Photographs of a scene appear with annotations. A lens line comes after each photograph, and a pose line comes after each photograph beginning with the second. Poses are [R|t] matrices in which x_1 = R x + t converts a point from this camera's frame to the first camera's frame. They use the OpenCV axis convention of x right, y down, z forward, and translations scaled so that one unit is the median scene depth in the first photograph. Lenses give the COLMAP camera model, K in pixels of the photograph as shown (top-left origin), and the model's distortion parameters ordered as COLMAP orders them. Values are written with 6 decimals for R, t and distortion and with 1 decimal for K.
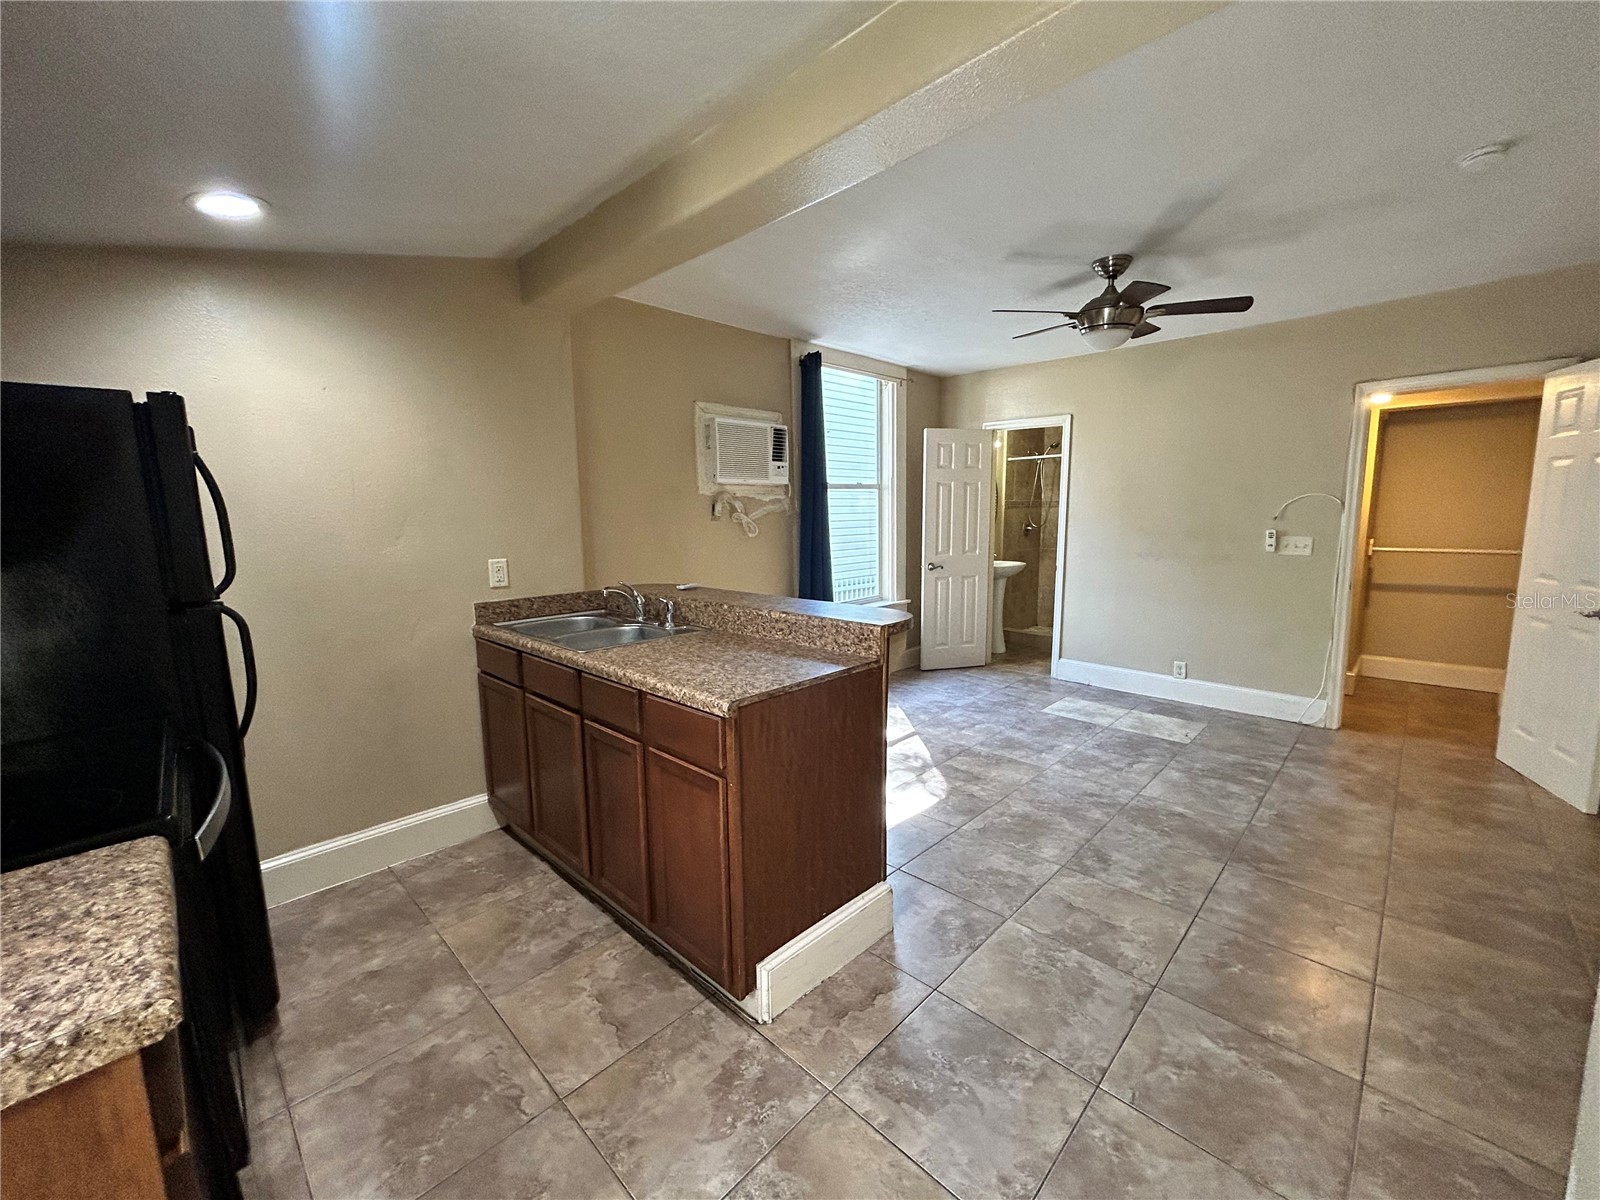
lens RADIAL K [[642.9, 0, 801.4], [0, 642.9, 596.6], [0, 0, 1]] dist [-0.000330, 0.000150]
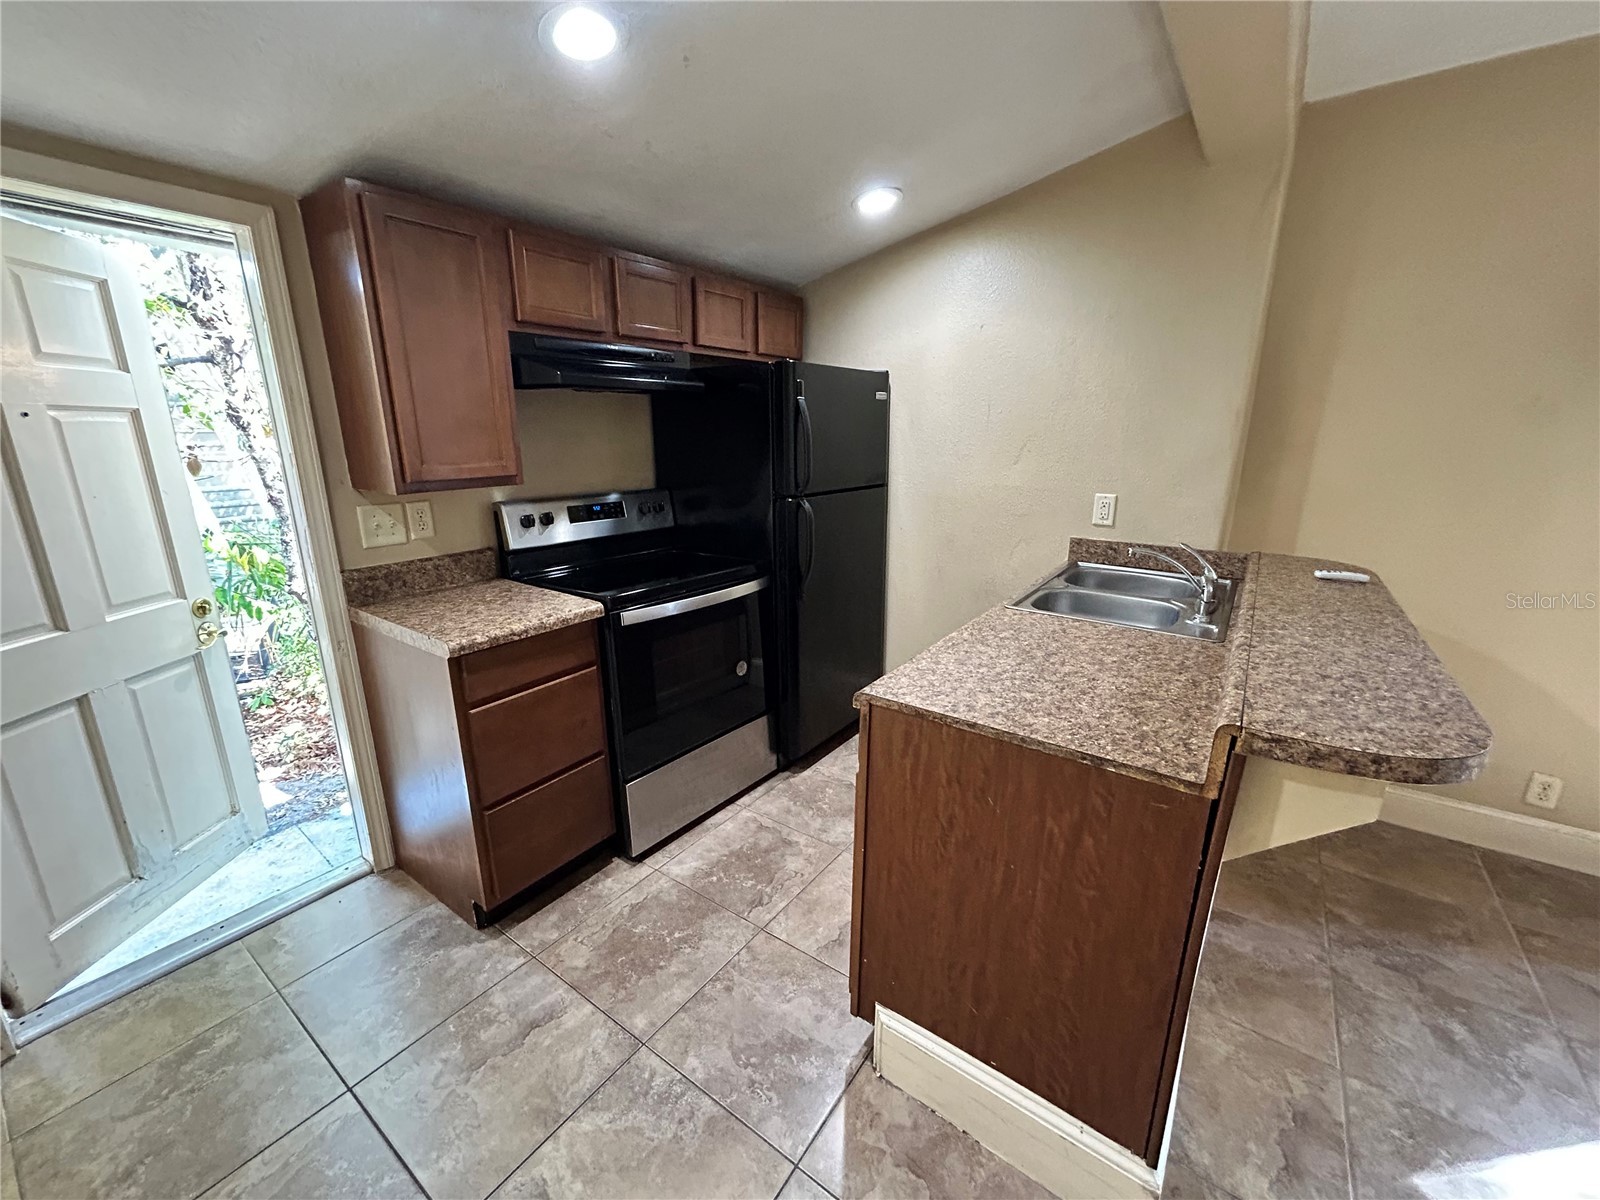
lens RADIAL K [[644.1, 0, 800.0], [0, 644.1, 600.0], [0, 0, 1]] dist [0.001593, 0.000341]
pose [[0.151245, 0.271463, -0.950491, 0.322899], [-0.140859, 0.957658, 0.251097, -0.074423], [0.978409, 0.095908, 0.183079, 0.389383]]
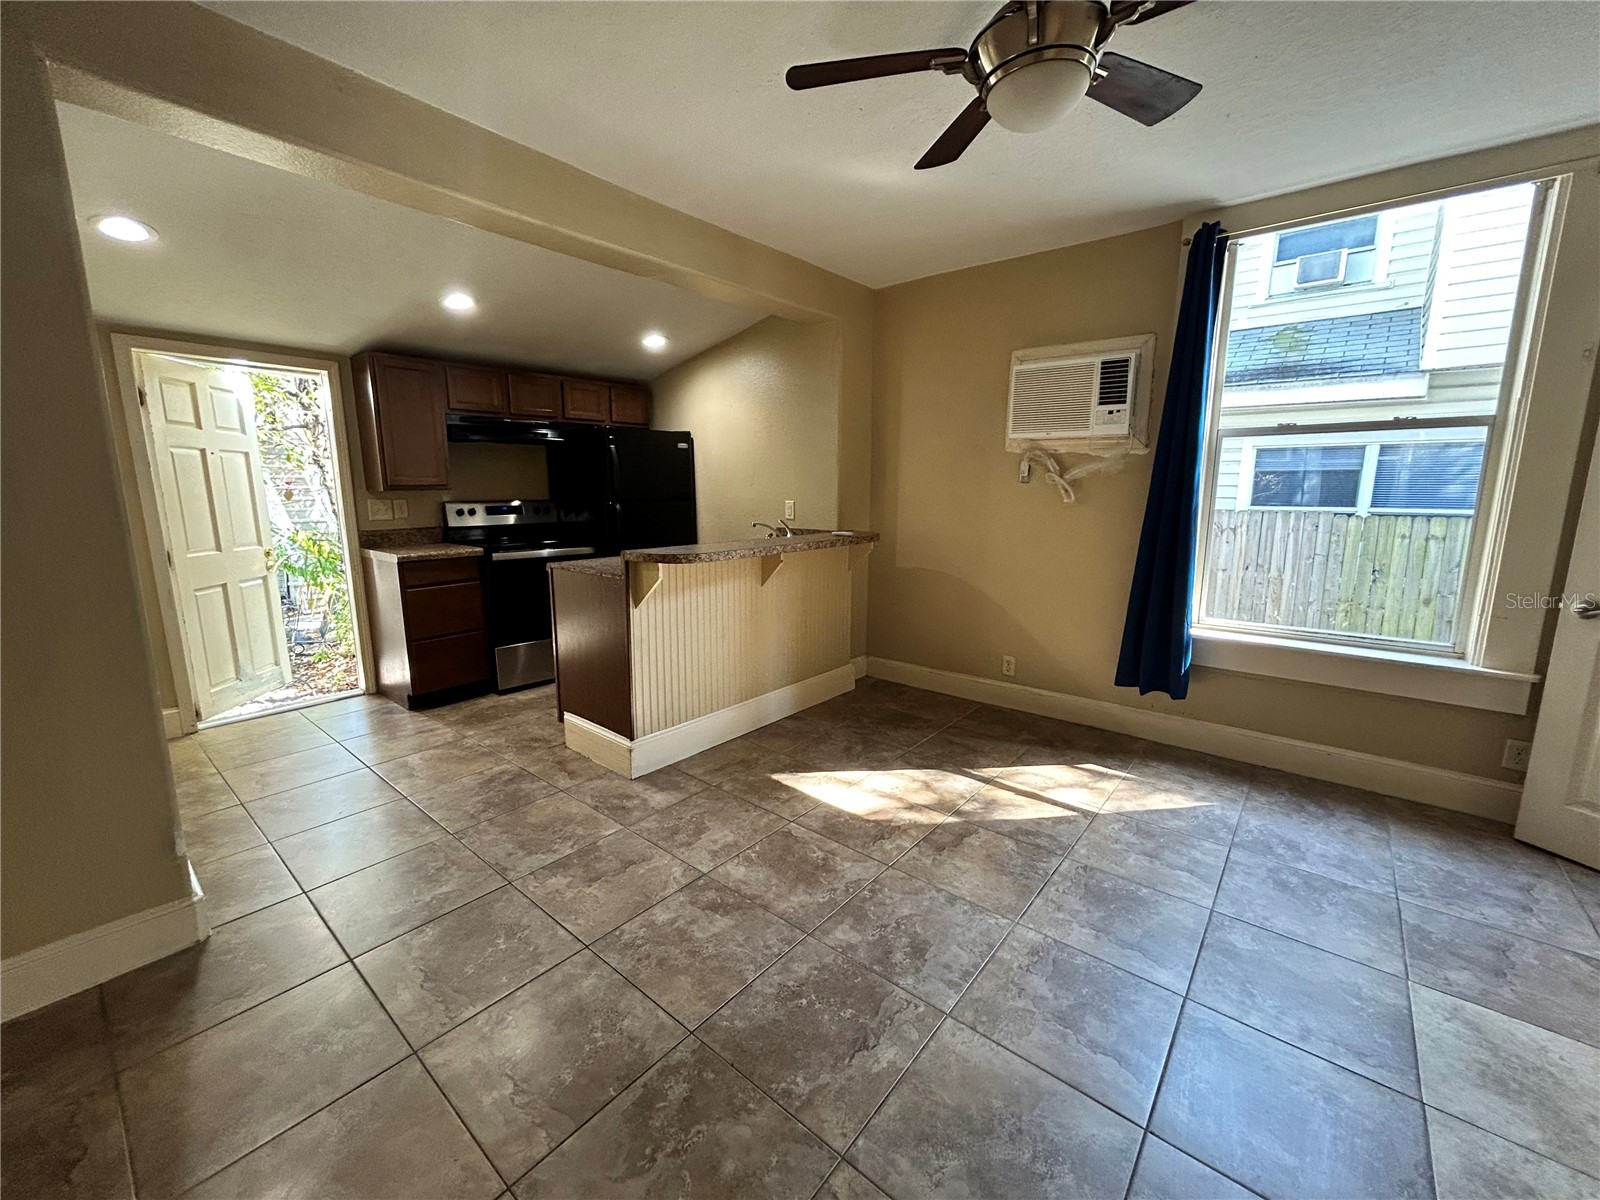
lens RADIAL K [[642.9, 0, 801.4], [0, 642.9, 596.6], [0, 0, 1]] dist [-0.000330, 0.000150]
pose [[0.081612, 0.189463, -0.978490, 0.980067], [-0.140627, 0.974133, 0.176890, -0.100114], [0.986693, 0.123165, 0.106144, 0.805064]]
